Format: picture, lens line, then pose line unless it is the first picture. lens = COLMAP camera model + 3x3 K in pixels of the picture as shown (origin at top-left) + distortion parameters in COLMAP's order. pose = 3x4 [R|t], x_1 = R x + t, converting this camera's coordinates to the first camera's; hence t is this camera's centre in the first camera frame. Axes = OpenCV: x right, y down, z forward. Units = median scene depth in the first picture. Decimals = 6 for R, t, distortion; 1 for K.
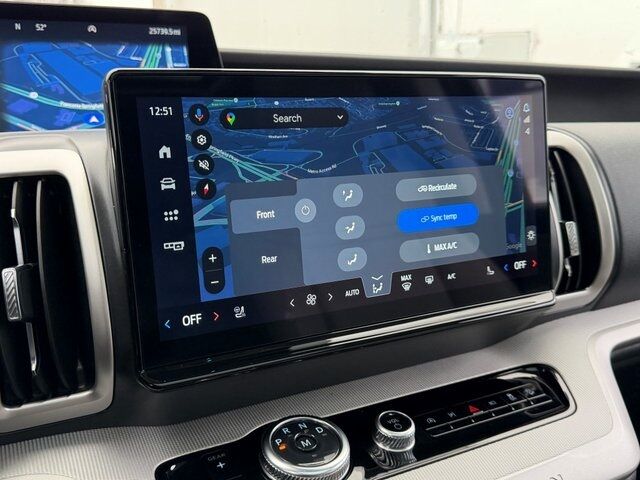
lens RADIAL K [[649.8, 0, 320.0], [0, 649.8, 240.0], [0, 0, 1]] dist [0.166619, -0.459976]
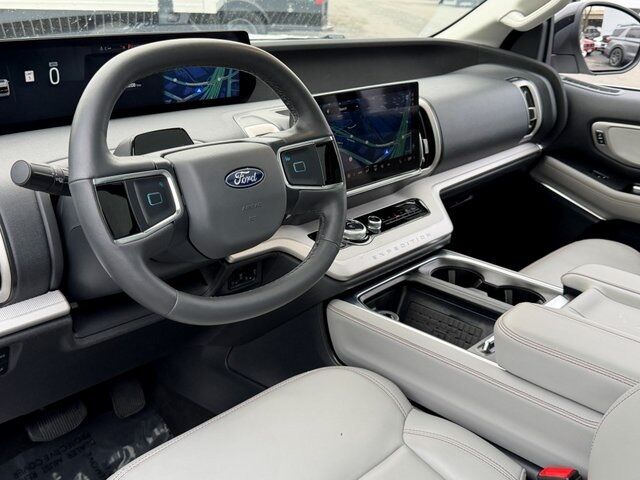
lens RADIAL K [[693.5, 0, 320.0], [0, 693.5, 240.0], [0, 0, 1]] dist [0.079894, -0.041292]
pose [[0.945454, -0.077588, 0.316380, -1.047272], [0.024009, 0.985177, 0.169854, -0.135907], [-0.324869, -0.152994, 0.933302, -1.675157]]
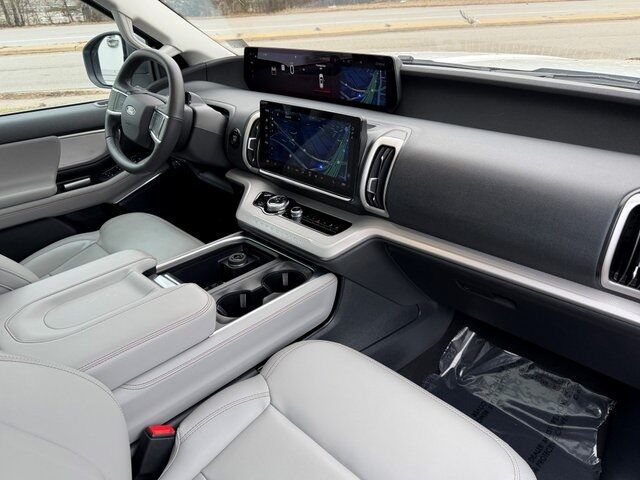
lens RADIAL K [[494.1, 0, 320.0], [0, 494.1, 240.0], [0, 0, 1]] dist [0.120769, -0.212304]
pose [[0.256919, 0.425874, -0.867539, 2.602540], [-0.160163, 0.904021, 0.396351, -0.668545], [0.953069, 0.037117, 0.300470, 0.338030]]
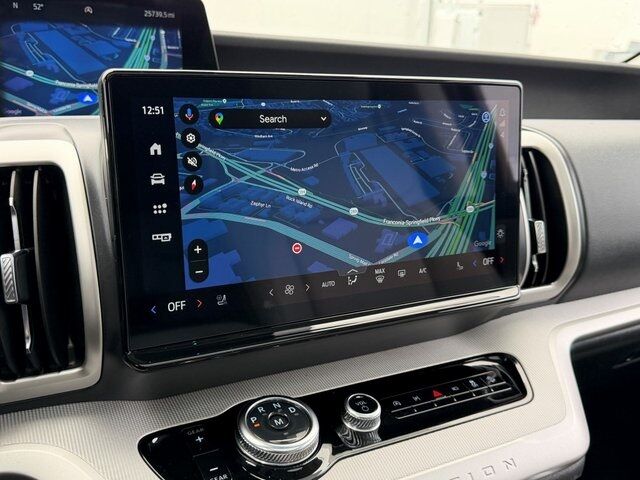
lens RADIAL K [[649.8, 0, 320.0], [0, 649.8, 240.0], [0, 0, 1]] dist [0.166619, -0.459976]
pose [[0.999015, 0.040892, 0.017221, 0.014824], [-0.041706, 0.997882, 0.049921, -0.044806], [-0.015143, -0.050590, 0.998605, -0.063874]]
